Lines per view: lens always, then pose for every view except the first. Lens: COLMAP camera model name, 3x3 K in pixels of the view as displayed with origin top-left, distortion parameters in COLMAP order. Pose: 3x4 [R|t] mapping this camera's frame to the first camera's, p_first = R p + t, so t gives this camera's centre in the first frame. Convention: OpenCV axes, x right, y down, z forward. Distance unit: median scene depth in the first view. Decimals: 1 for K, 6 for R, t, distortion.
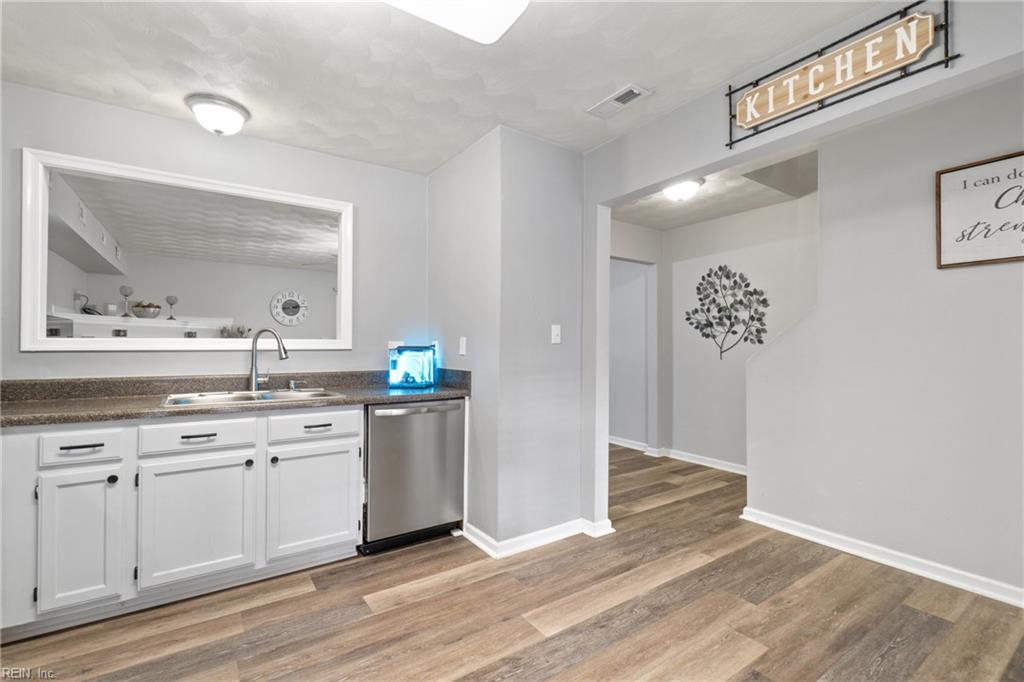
lens RADIAL K [[453.8, 0, 502.9], [0, 453.8, 345.0], [0, 0, 1]] dist [-0.001402, -0.000271]
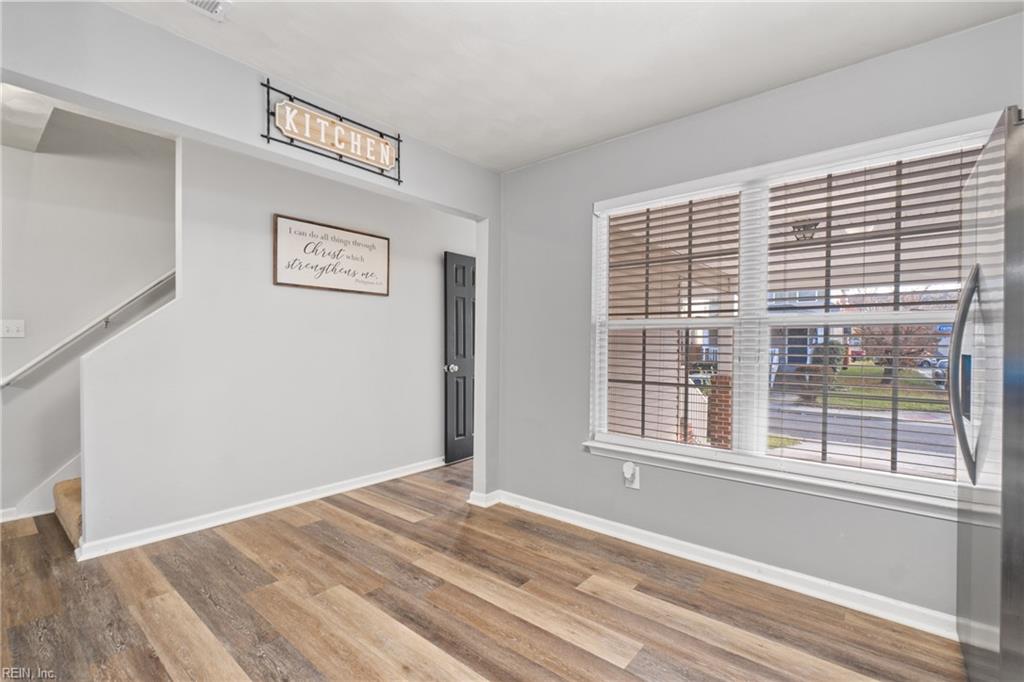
lens RADIAL K [[453.8, 0, 502.9], [0, 453.8, 345.0], [0, 0, 1]] dist [-0.001402, -0.000271]
pose [[-0.270713, -0.003536, 0.962654, -0.604716], [-0.009177, 0.999957, 0.001092, 0.009553], [-0.962616, -0.008538, -0.270734, 0.766547]]
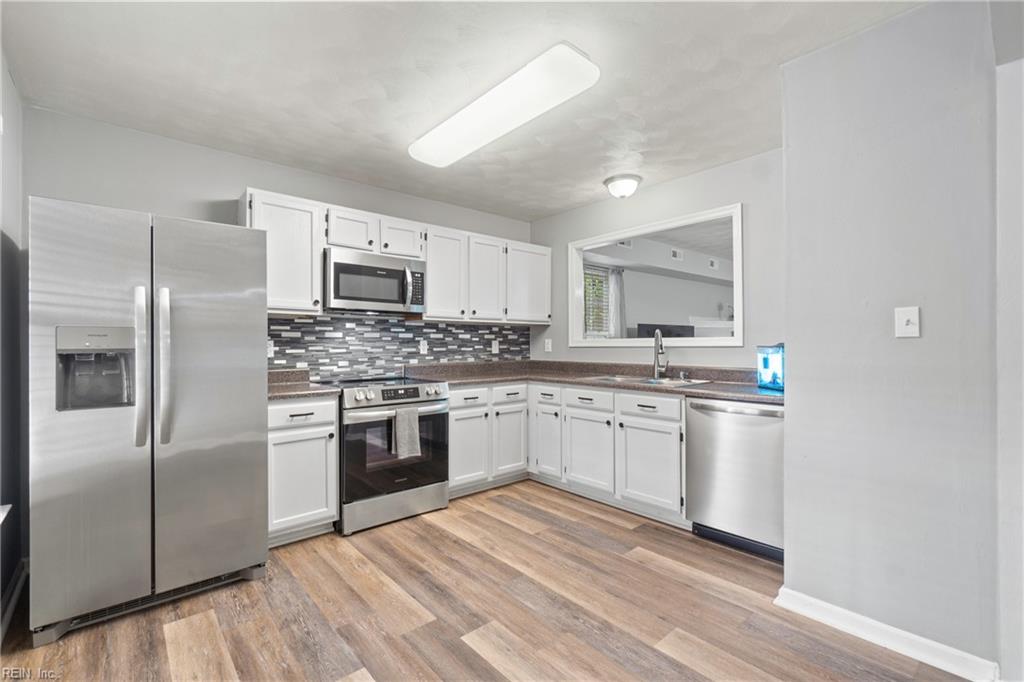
lens RADIAL K [[453.8, 0, 502.9], [0, 453.8, 345.0], [0, 0, 1]] dist [-0.001402, -0.000271]
pose [[0.107138, -0.001644, -0.994243, 0.902636], [0.008226, 0.999966, -0.000767, 0.004754], [0.994210, -0.008096, 0.107147, 0.520804]]
